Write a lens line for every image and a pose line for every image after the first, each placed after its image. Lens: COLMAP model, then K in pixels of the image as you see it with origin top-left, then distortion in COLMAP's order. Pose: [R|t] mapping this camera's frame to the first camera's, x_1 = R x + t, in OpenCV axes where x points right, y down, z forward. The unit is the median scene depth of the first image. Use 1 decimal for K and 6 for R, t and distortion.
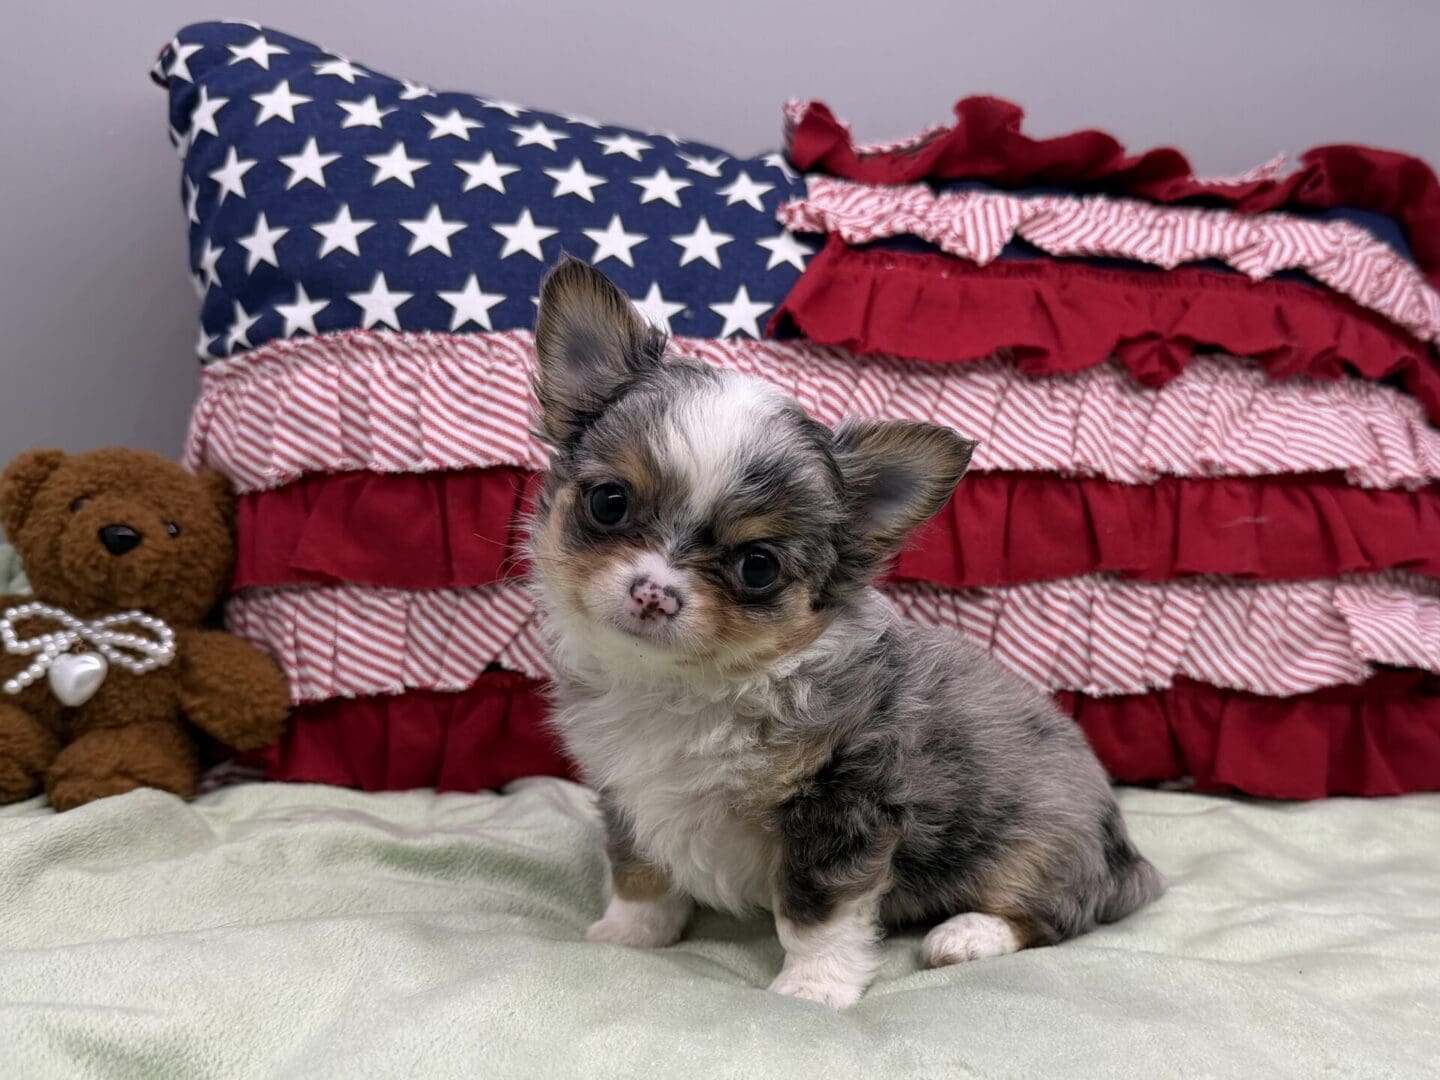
lens RADIAL K [[1697.2, 0, 824.5], [0, 1697.2, 663.3], [0, 0, 1]] dist [0.156519, -0.447920]
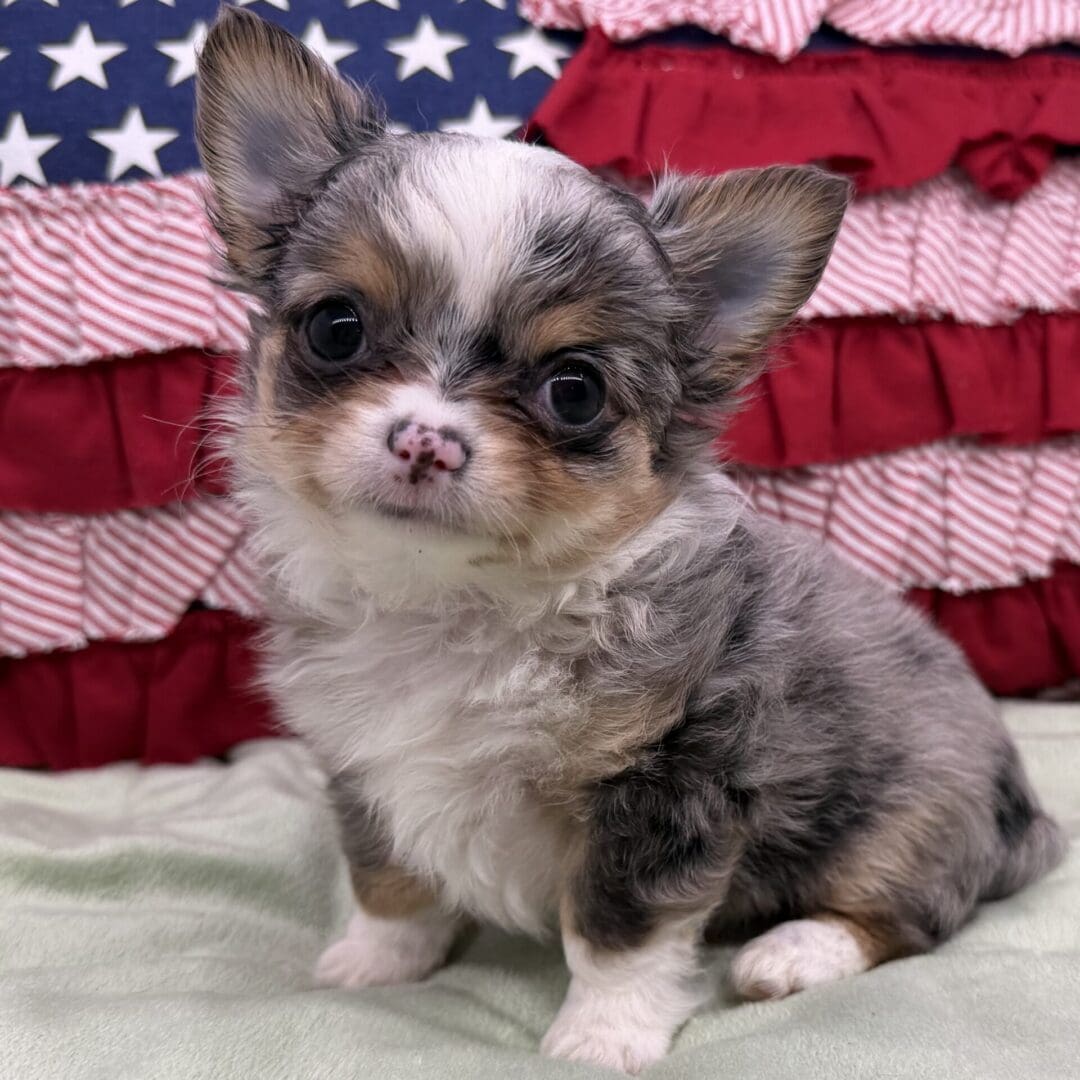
lens RADIAL K [[1627.1, 0, 696.1], [0, 1627.1, 628.0], [0, 0, 1]] dist [0.137337, -0.492964]
pose [[0.997804, -0.065225, 0.011551, 0.025778], [0.064633, 0.996856, 0.045831, -0.007287], [-0.014504, -0.044984, 0.998882, 0.229372]]
